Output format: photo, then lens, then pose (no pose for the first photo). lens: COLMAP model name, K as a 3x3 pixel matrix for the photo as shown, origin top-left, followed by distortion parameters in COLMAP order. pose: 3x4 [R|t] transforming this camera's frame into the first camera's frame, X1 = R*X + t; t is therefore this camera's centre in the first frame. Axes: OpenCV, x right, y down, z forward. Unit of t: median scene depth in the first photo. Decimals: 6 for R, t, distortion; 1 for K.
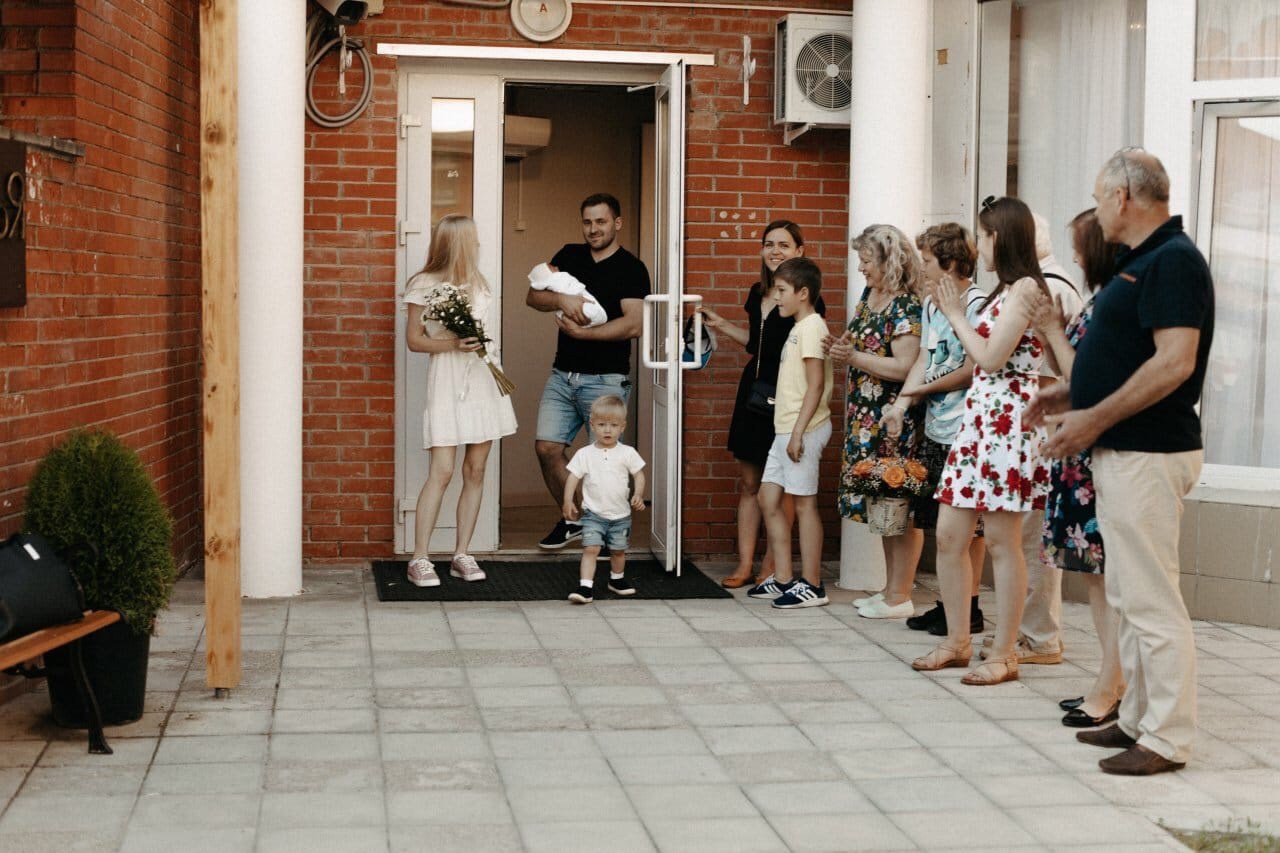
lens RADIAL K [[1942.1, 0, 640.0], [0, 1942.1, 426.5], [0, 0, 1]] dist [-0.099745, 0.046769]
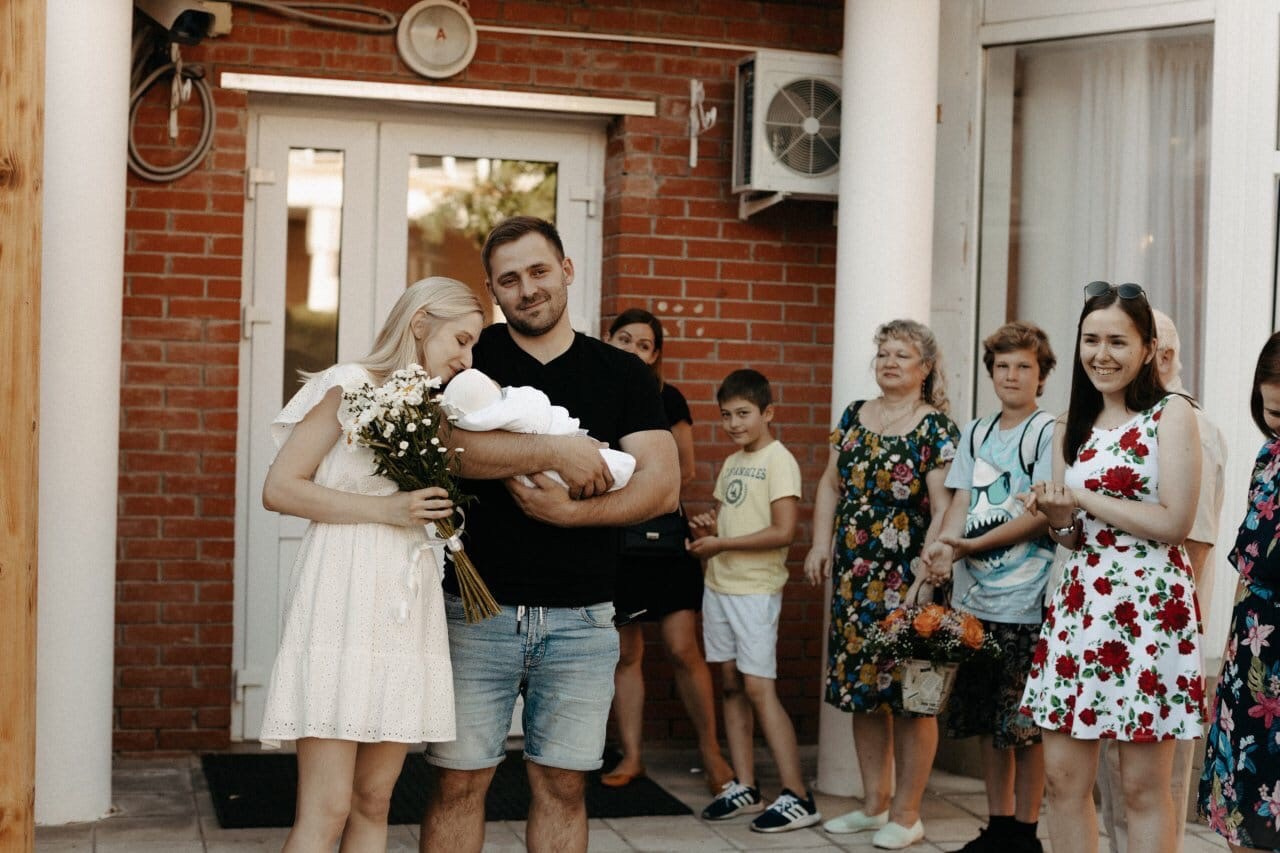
lens RADIAL K [[1964.3, 0, 640.0], [0, 1964.3, 426.5], [0, 0, 1]] dist [-0.256242, 1.062352]
pose [[0.993495, 0.013136, 0.113112, -0.056491], [-0.007605, 0.998761, -0.049189, -0.023016], [-0.113618, 0.048009, 0.992364, 0.229330]]
